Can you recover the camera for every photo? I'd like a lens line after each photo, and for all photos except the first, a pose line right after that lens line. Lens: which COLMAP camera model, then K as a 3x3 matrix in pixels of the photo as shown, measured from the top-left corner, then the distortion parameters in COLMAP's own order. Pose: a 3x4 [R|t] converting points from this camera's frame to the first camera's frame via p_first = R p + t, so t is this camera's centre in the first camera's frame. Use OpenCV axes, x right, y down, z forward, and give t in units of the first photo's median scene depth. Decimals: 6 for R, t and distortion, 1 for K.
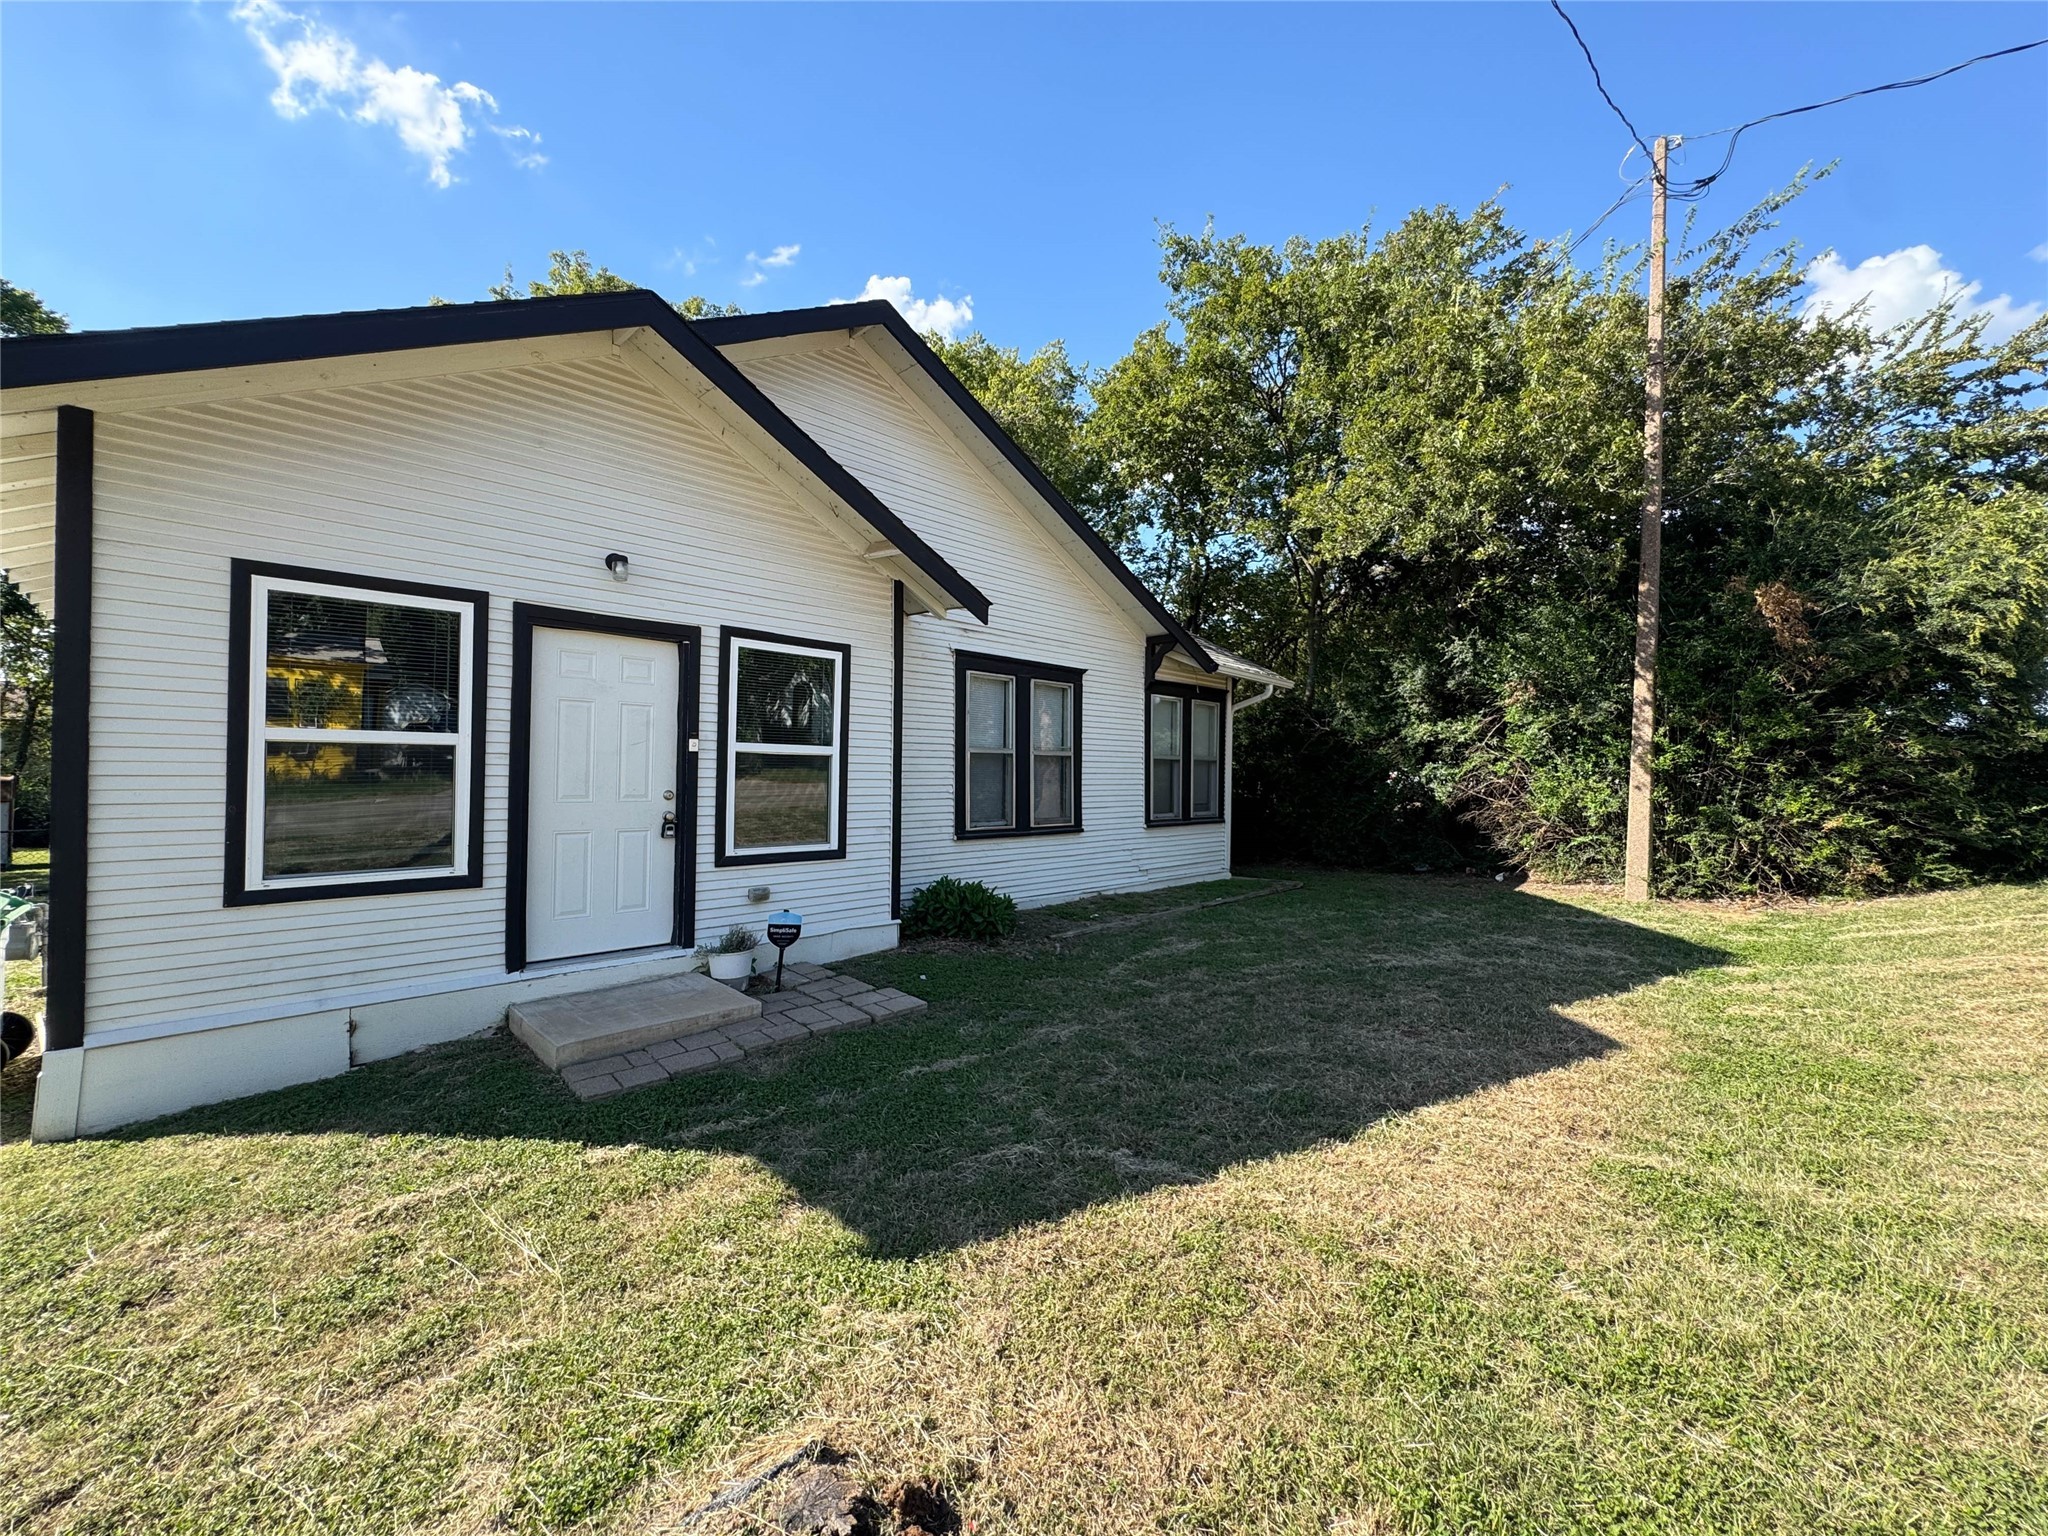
lens RADIAL K [[816.9, 0, 974.5], [0, 816.9, 760.9], [0, 0, 1]] dist [-0.002388, -0.001042]
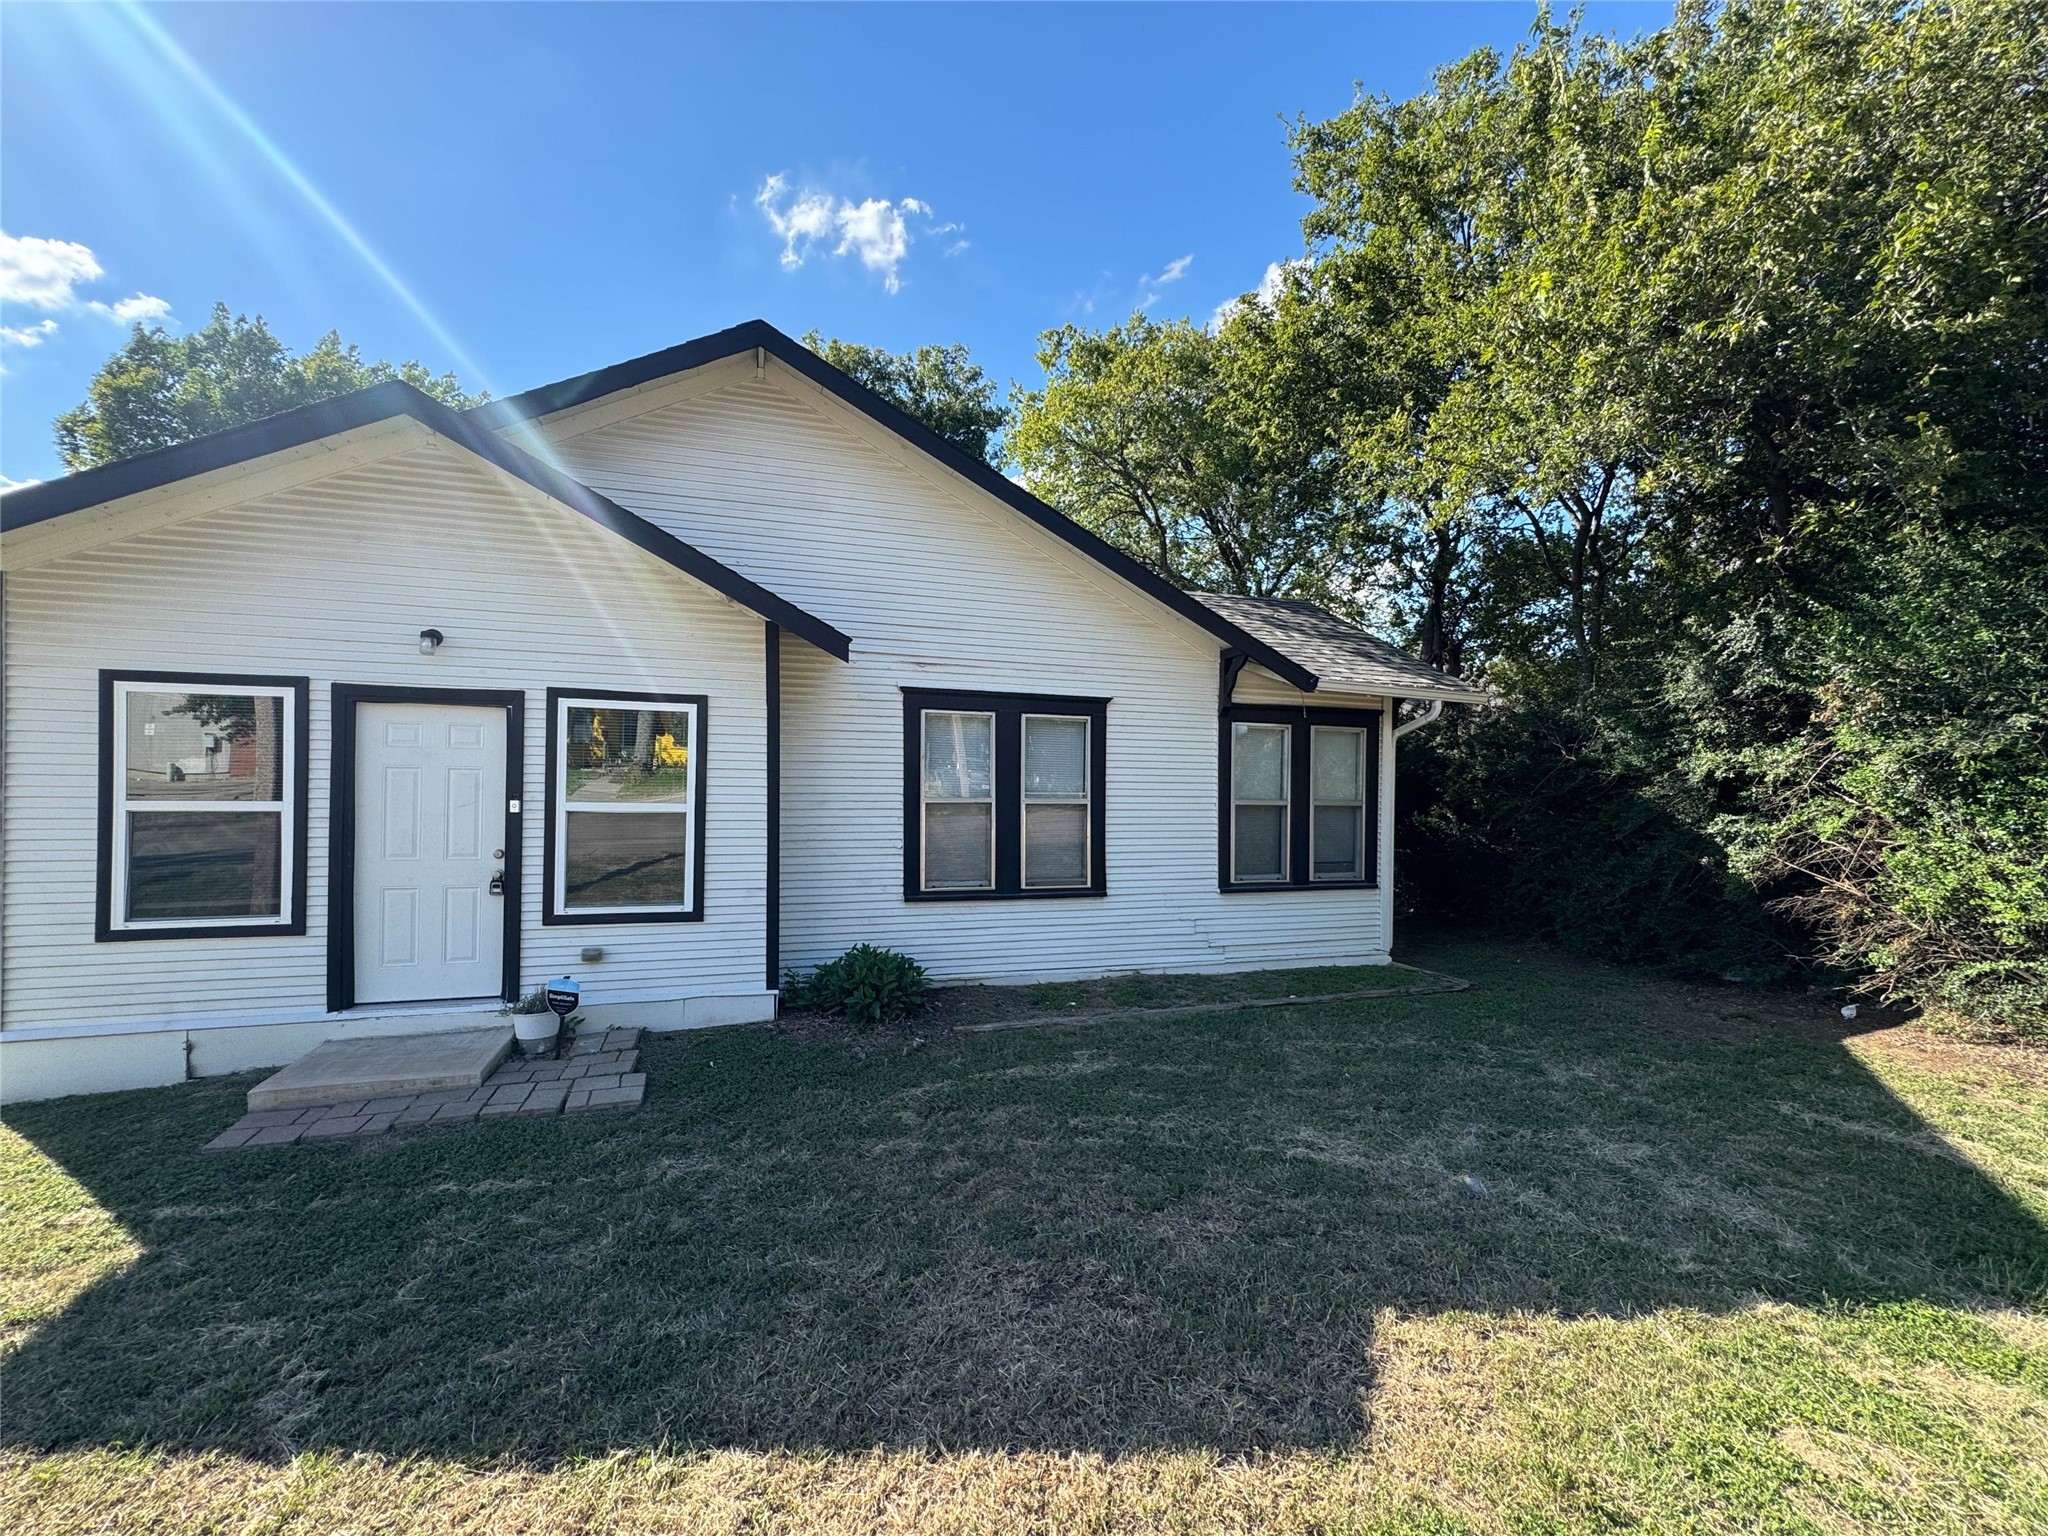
lens RADIAL K [[816.9, 0, 982.8], [0, 816.9, 777.1], [0, 0, 1]] dist [-0.002388, -0.001042]
pose [[0.892467, -0.002729, -0.451105, 0.624782], [0.003266, 0.999995, 0.000413, -0.052628], [0.451101, -0.001841, 0.892471, 0.336176]]
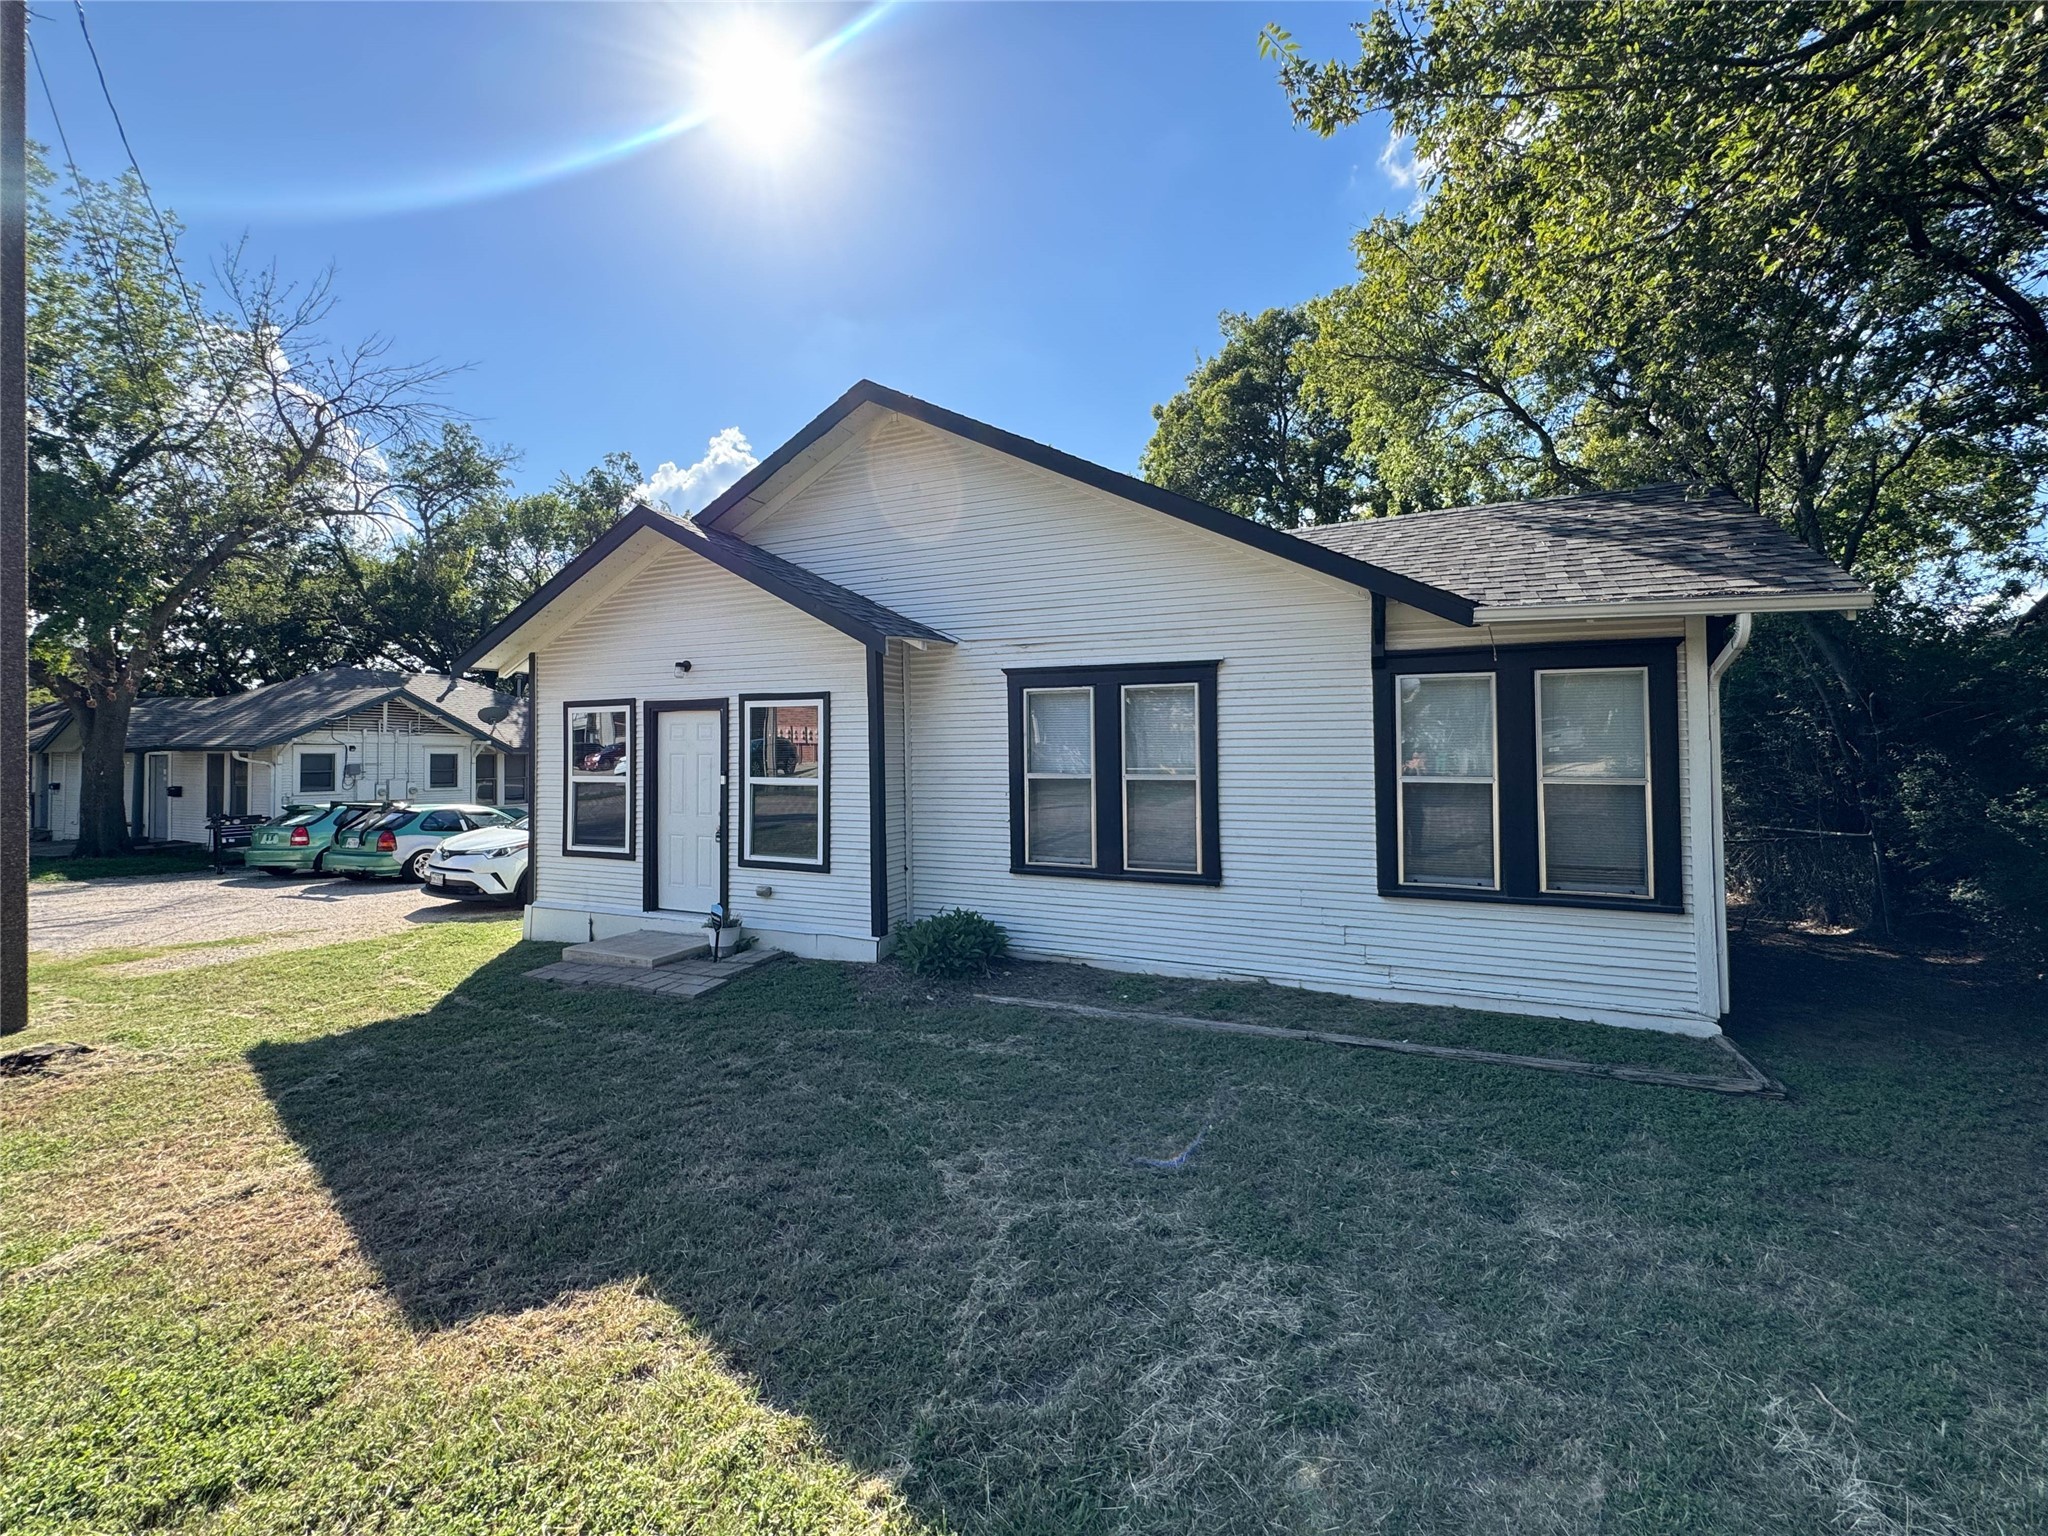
lens RADIAL K [[816.9, 0, 1026.6], [0, 816.9, 736.4], [0, 0, 1]] dist [-0.002388, -0.001042]
pose [[0.393451, -0.038270, -0.918549, 1.162308], [0.017885, 0.999263, -0.033972, -0.036346], [0.919172, -0.003062, 0.393845, 0.892543]]
